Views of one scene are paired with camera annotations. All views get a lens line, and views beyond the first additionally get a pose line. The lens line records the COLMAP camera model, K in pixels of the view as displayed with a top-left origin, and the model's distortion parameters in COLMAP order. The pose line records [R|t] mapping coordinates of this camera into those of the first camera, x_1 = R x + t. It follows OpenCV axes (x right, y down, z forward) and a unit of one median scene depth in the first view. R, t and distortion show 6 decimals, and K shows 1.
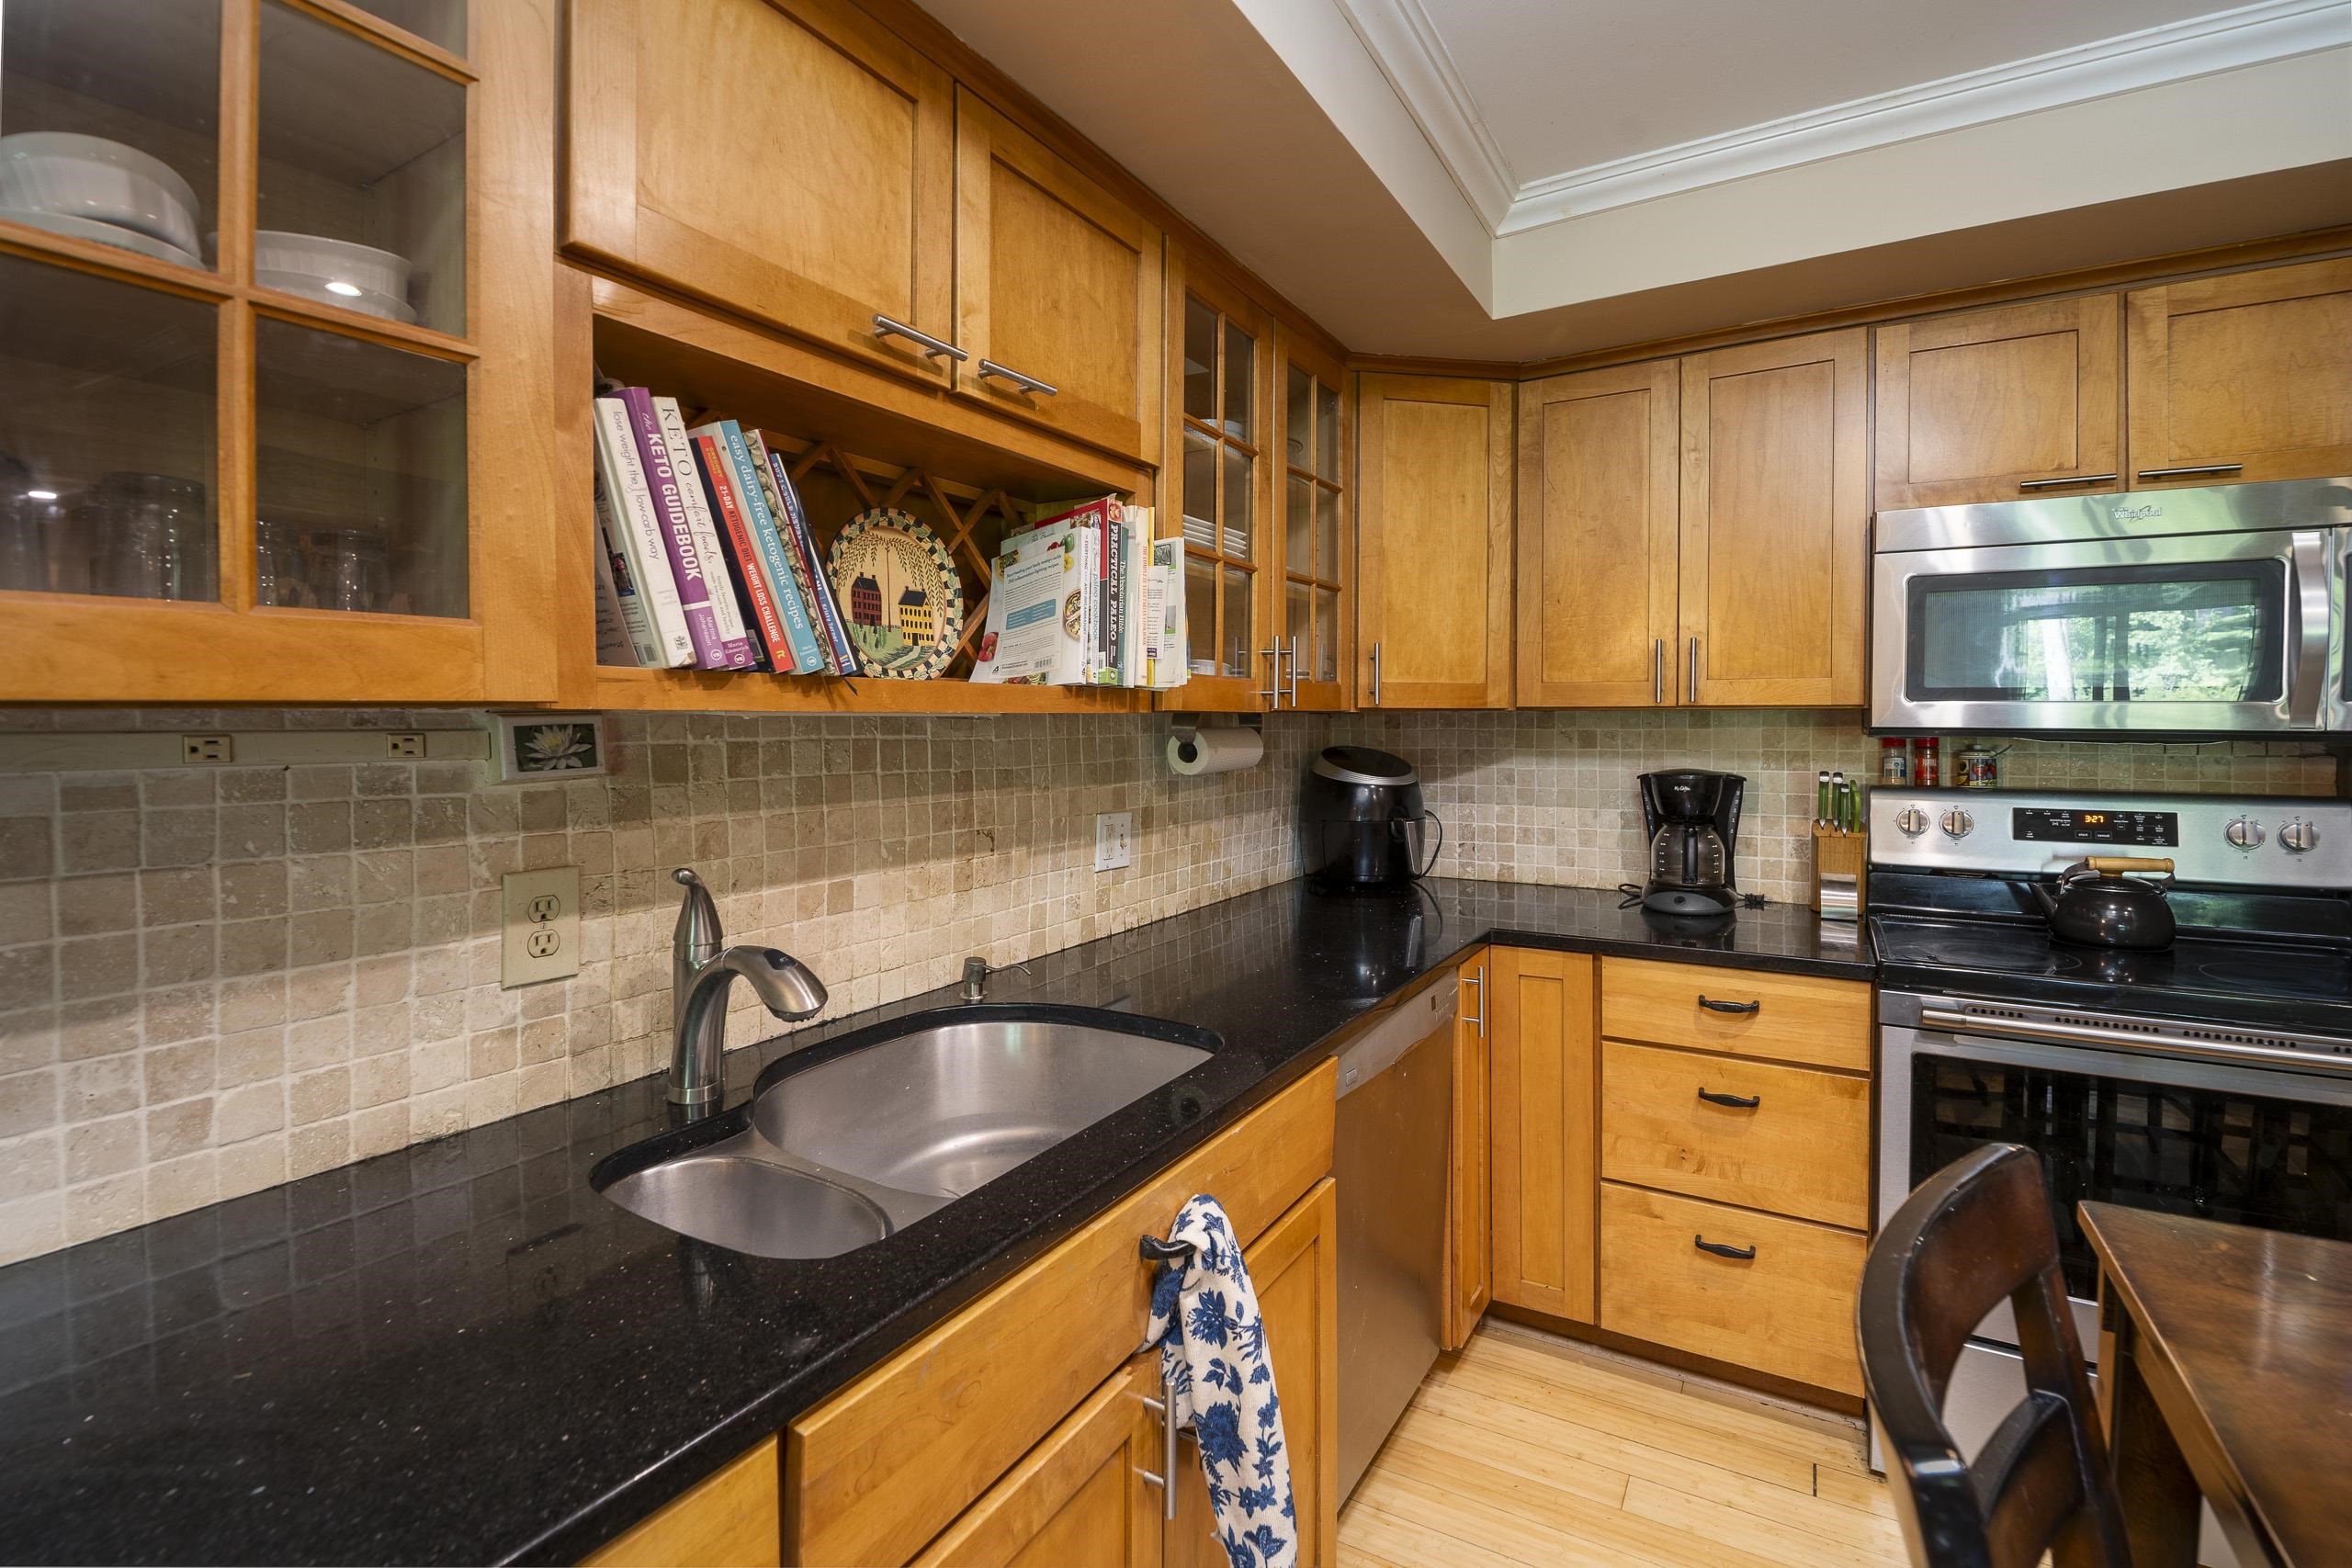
lens RADIAL K [[1035.0, 0, 1168.1], [0, 1035.0, 739.2], [0, 0, 1]] dist [-0.000741, -0.011691]
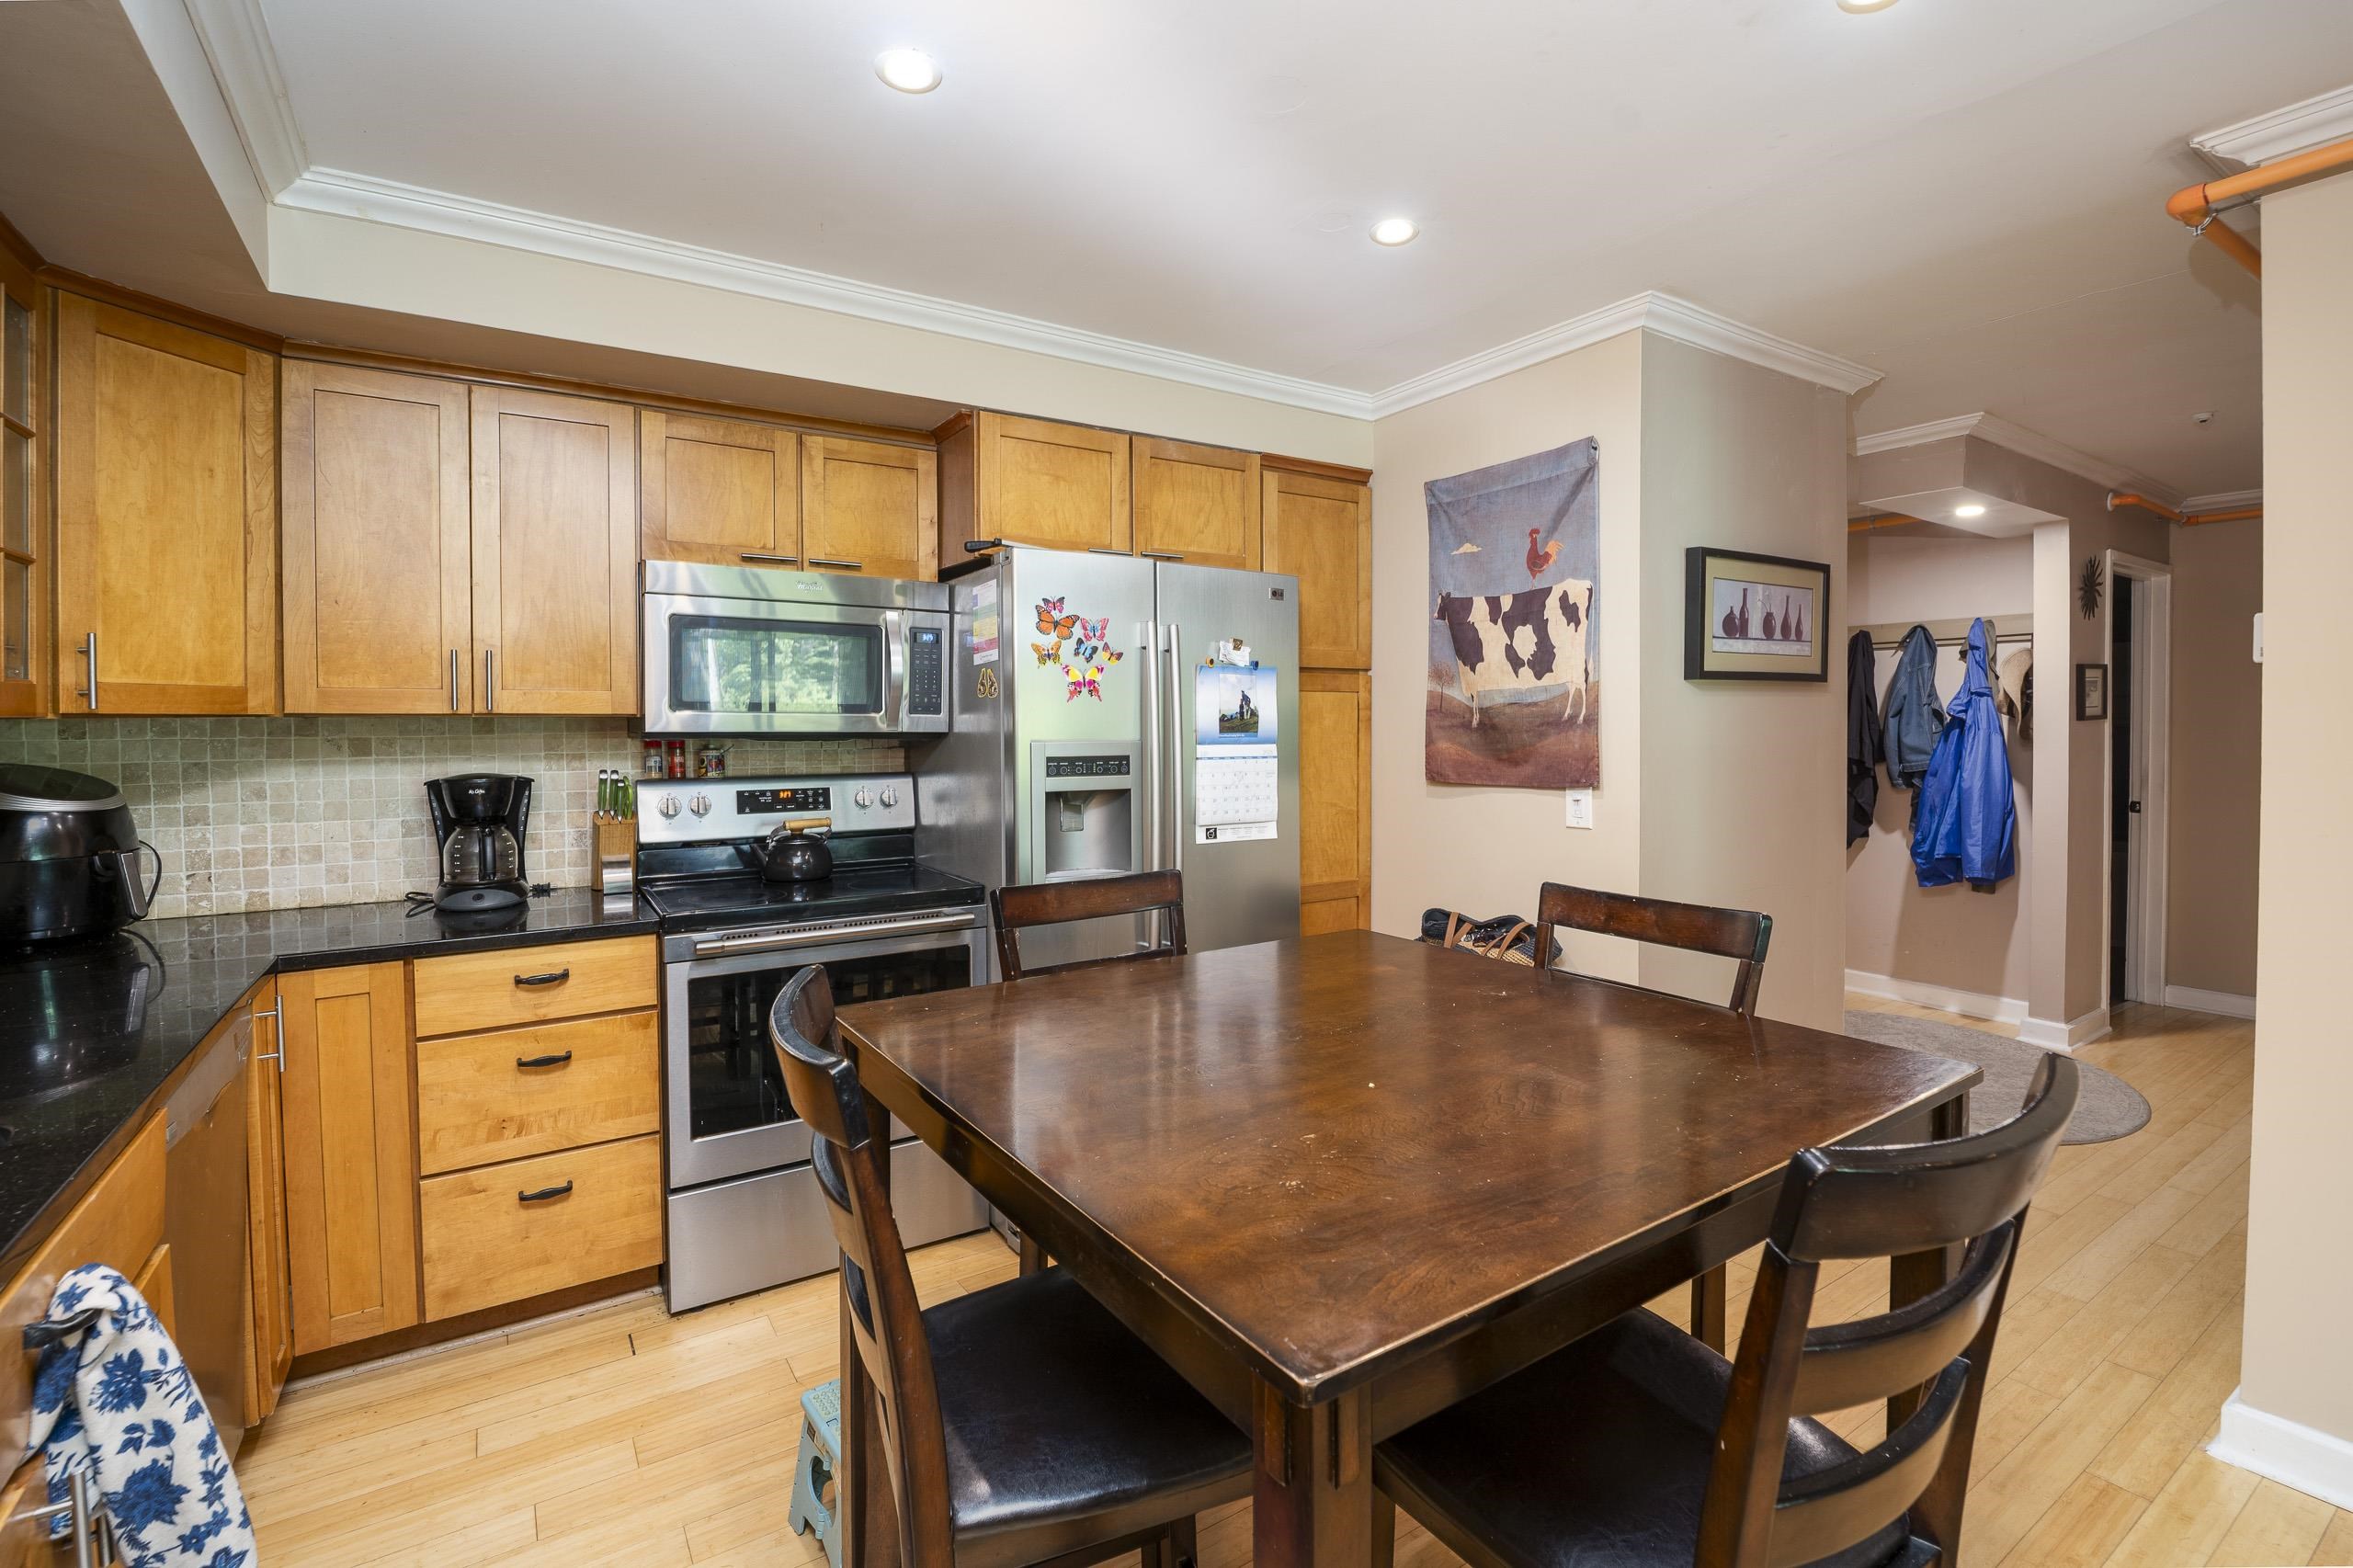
lens RADIAL K [[1035.5, 0, 1168.6], [0, 1035.5, 739.2], [0, 0, 1]] dist [-0.000741, -0.011691]
pose [[0.434675, -0.014548, 0.900470, -0.154431], [0.018654, 0.999800, 0.007147, -0.000275], [-0.900394, 0.013691, 0.434860, -0.102514]]
